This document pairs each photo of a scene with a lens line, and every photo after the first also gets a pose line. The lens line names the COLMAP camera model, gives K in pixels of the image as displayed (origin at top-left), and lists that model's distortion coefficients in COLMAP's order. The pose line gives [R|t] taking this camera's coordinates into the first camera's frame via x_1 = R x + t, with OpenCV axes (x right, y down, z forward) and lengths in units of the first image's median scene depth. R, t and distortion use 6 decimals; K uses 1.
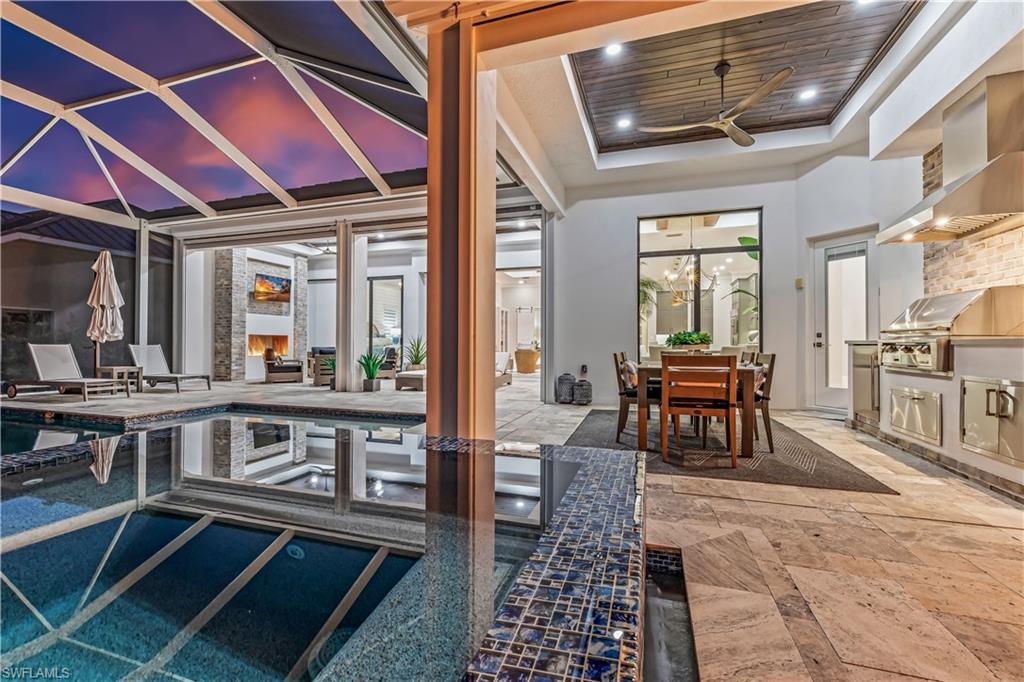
lens RADIAL K [[430.1, 0, 514.8], [0, 430.1, 342.1], [0, 0, 1]] dist [-0.000436, -0.000908]
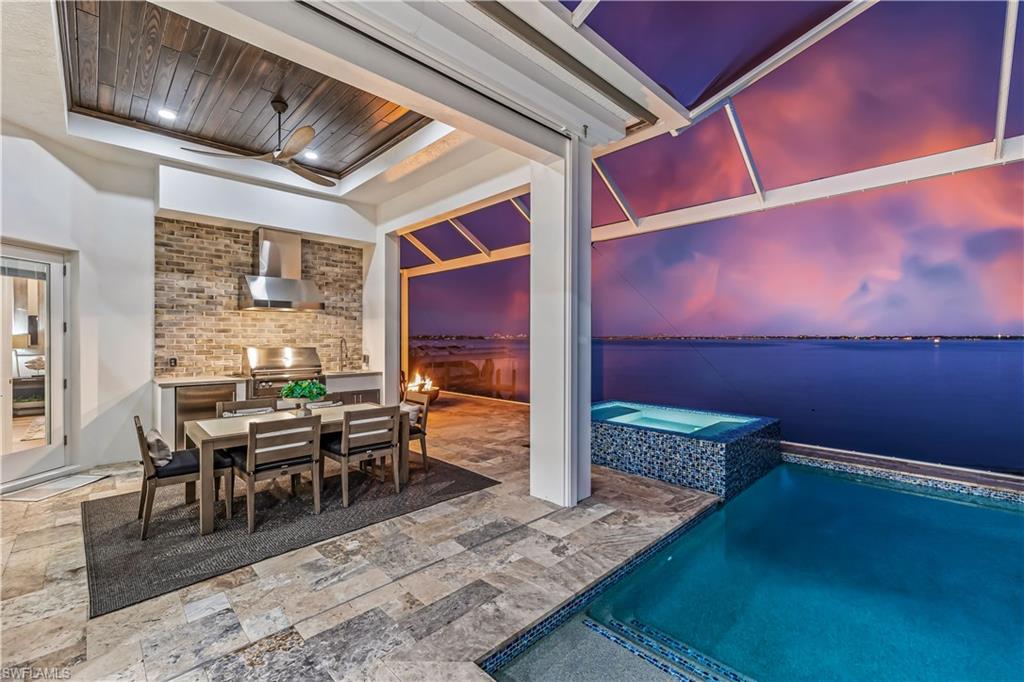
lens RADIAL K [[430.1, 0, 515.0], [0, 430.1, 339.2], [0, 0, 1]] dist [-0.000436, -0.000908]
pose [[-0.885951, -0.003905, 0.463762, -0.243124], [-0.005771, 0.999980, -0.002605, -0.066178], [-0.463743, -0.004985, -0.885956, 0.919342]]
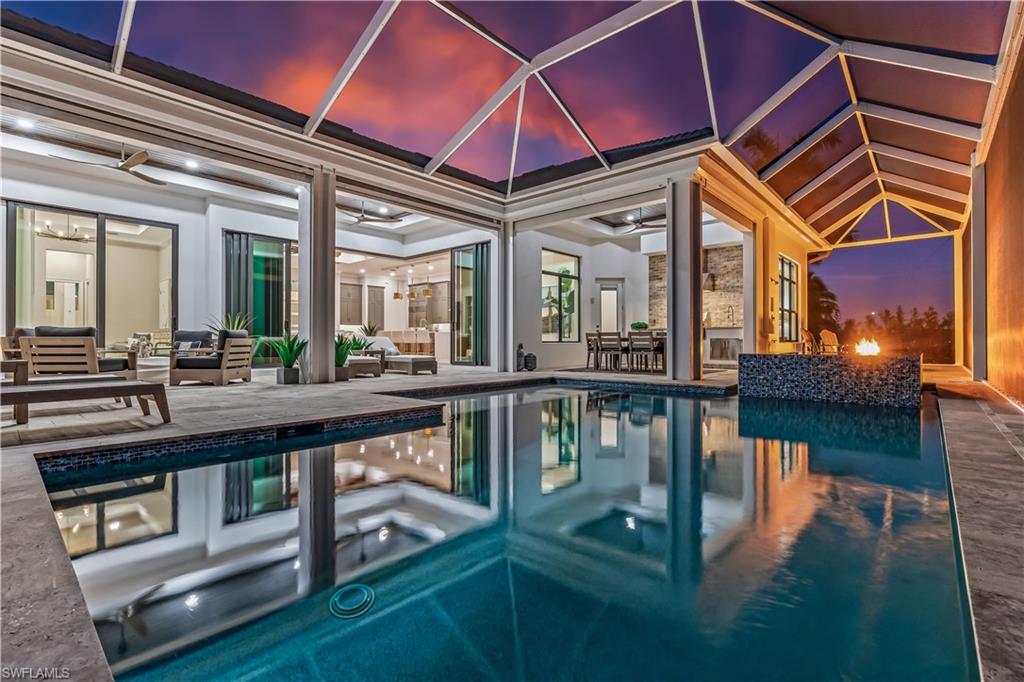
lens RADIAL K [[469.3, 0, 509.7], [0, 469.3, 342.9], [0, 0, 1]] dist [-0.010463, 0.000432]
pose [[0.411079, -0.007157, 0.911572, -1.131563], [-0.004559, 0.999941, 0.009907, 0.032420], [-0.911588, -0.008228, 0.411022, 0.357050]]
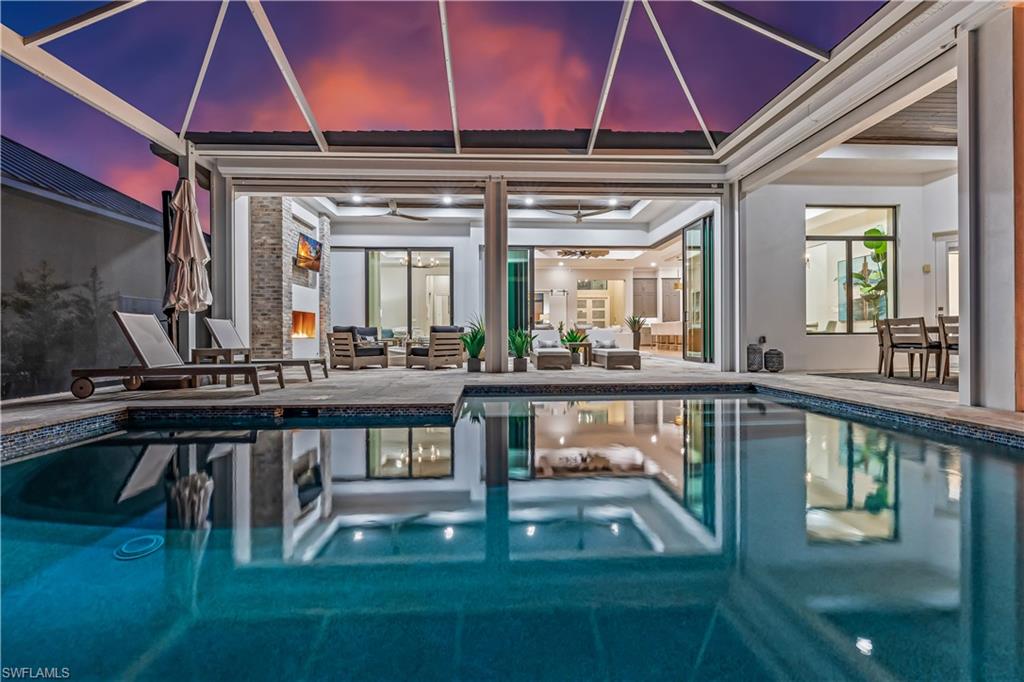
lens RADIAL K [[430.1, 0, 511.3], [0, 430.1, 335.2], [0, 0, 1]] dist [-0.000436, -0.000908]
pose [[0.937019, -0.010178, 0.349131, -0.731423], [0.006628, 0.999913, 0.011362, 0.031007], [-0.349216, -0.008333, 0.937005, 0.181293]]
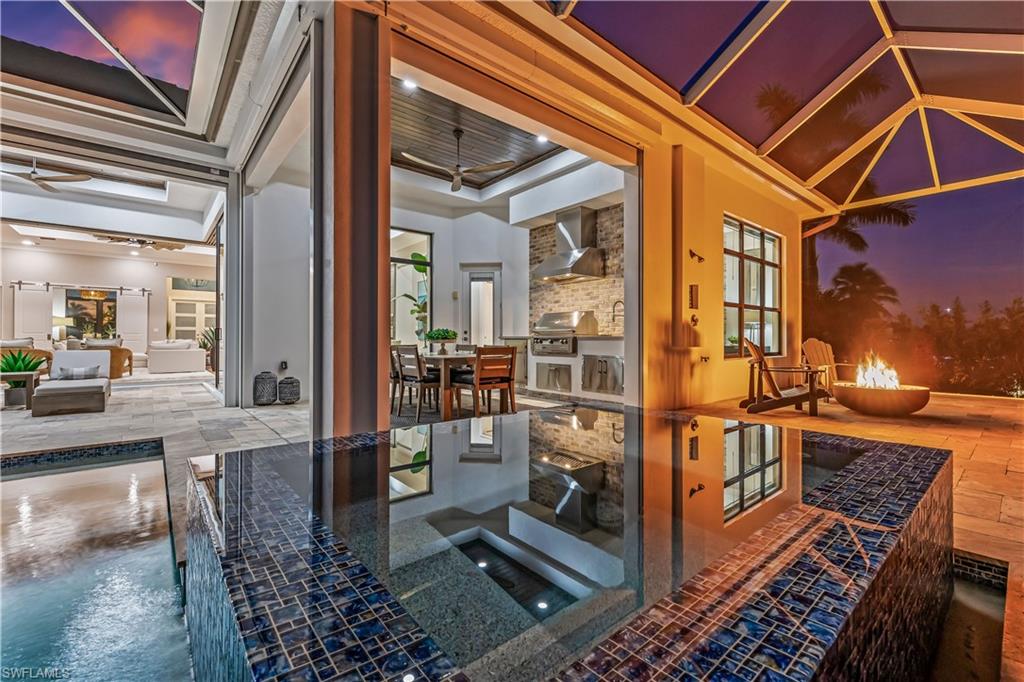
lens RADIAL K [[430.1, 0, 507.9], [0, 430.1, 341.3], [0, 0, 1]] dist [-0.000436, -0.000908]
pose [[0.538511, -0.007386, 0.842586, -0.325275], [-0.005232, 0.999913, 0.012109, -0.002910], [-0.842602, -0.010929, 0.538425, 0.082189]]
